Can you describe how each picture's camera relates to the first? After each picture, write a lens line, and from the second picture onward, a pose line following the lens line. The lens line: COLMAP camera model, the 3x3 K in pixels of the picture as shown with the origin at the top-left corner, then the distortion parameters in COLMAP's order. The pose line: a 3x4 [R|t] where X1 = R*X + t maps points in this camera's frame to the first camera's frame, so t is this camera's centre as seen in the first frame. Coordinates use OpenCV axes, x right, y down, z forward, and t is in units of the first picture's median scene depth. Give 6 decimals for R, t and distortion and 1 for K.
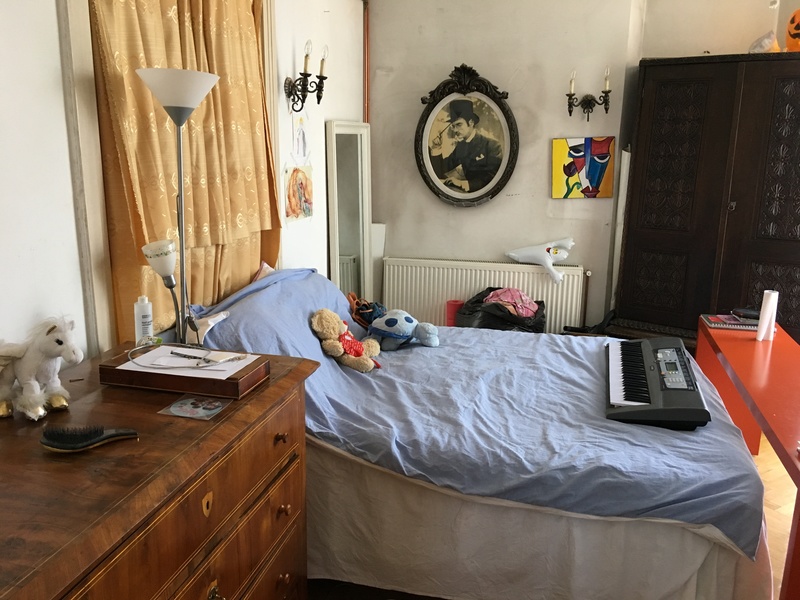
lens RADIAL K [[684.2, 0, 400.0], [0, 684.2, 300.0], [0, 0, 1]] dist [0.085975, -0.112442]
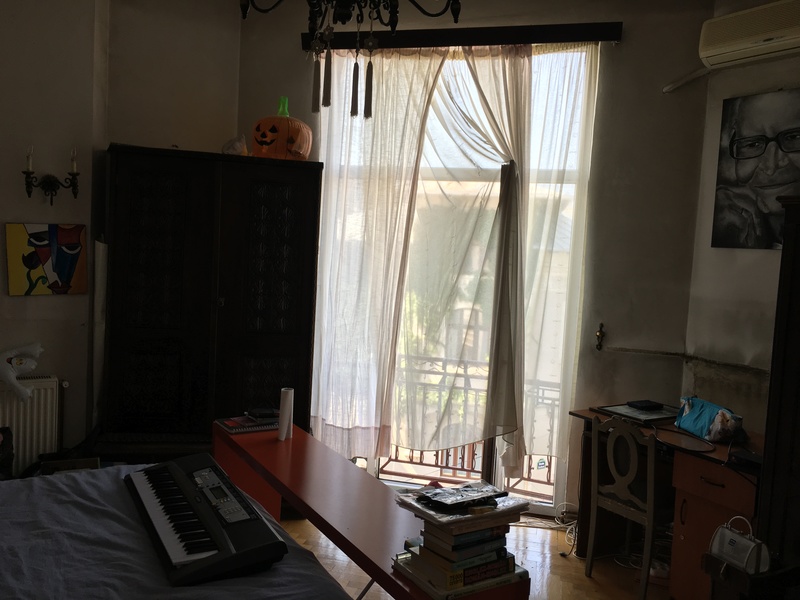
lens RADIAL K [[684.2, 0, 400.0], [0, 684.2, 300.0], [0, 0, 1]] dist [0.085975, -0.112442]
pose [[0.699668, -0.027448, 0.713941, -0.040988], [0.112804, 0.990972, -0.072450, -0.035918], [-0.705507, 0.131226, 0.696448, 0.128715]]
